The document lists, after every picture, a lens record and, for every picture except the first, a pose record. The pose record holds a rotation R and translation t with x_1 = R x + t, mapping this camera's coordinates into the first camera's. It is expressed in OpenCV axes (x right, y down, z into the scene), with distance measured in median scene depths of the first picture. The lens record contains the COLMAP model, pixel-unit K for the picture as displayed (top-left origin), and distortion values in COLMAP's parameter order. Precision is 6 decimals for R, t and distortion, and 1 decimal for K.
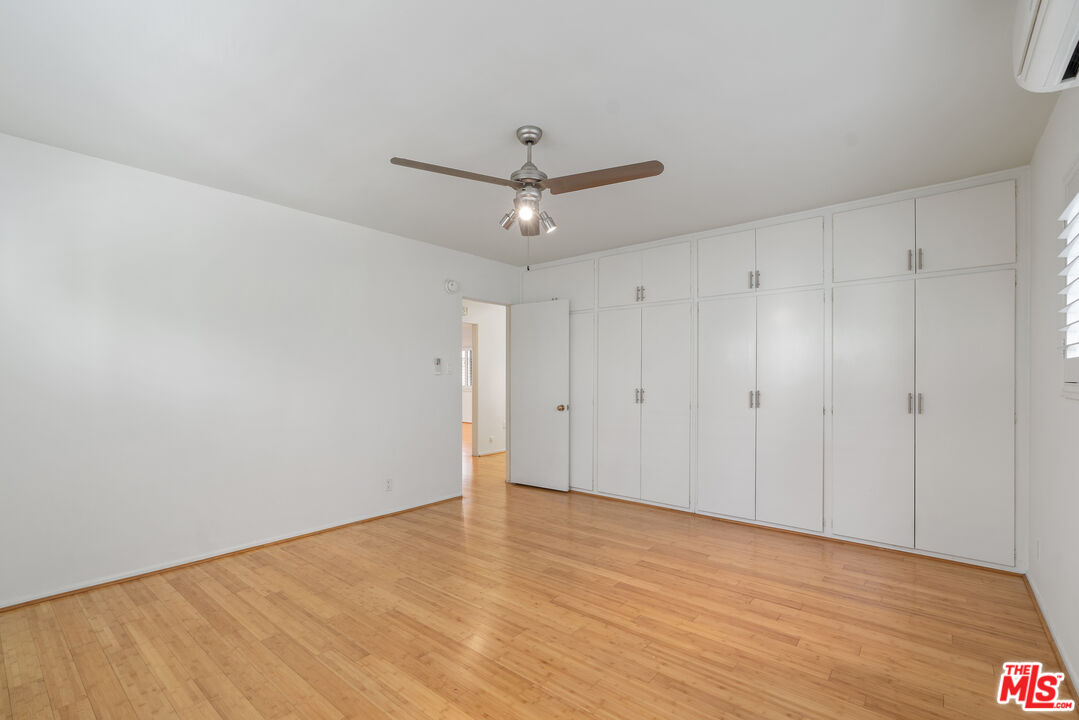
lens RADIAL K [[482.7, 0, 538.1], [0, 482.7, 374.4], [0, 0, 1]] dist [-0.002218, 0.000286]
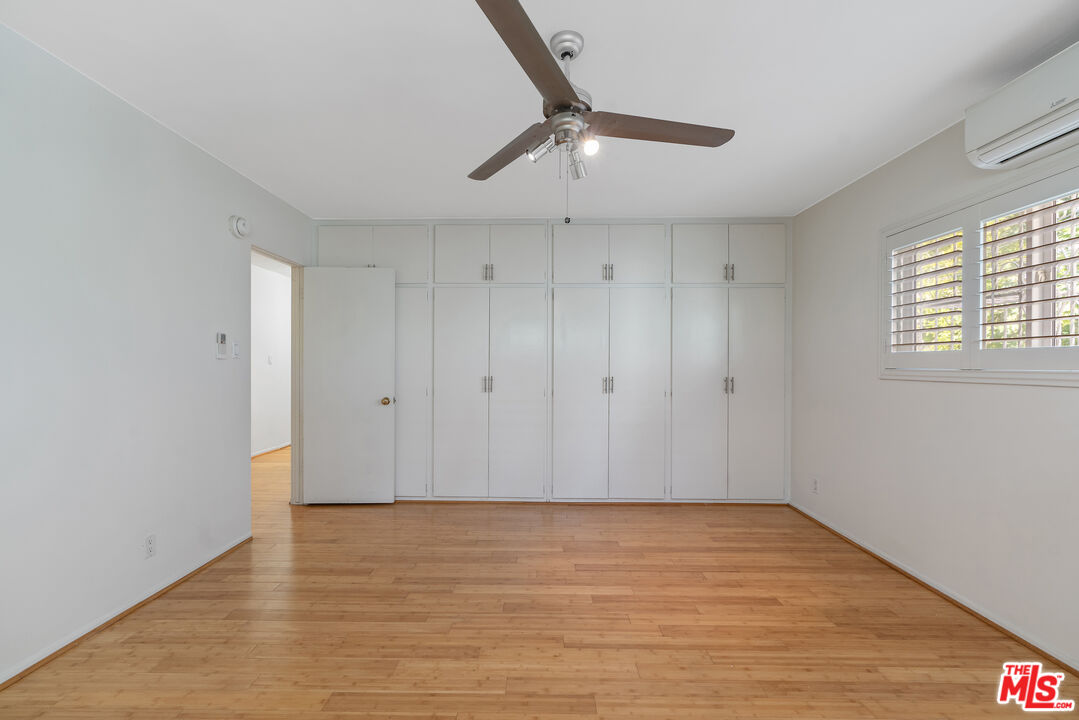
lens RADIAL K [[477.4, 0, 537.8], [0, 477.4, 364.7], [0, 0, 1]] dist [-0.005300, 0.000436]
pose [[0.777687, 0.001615, 0.628650, -0.388123], [-0.006831, 0.999959, 0.005882, 0.002196], [-0.628615, -0.008868, 0.777666, 0.326952]]
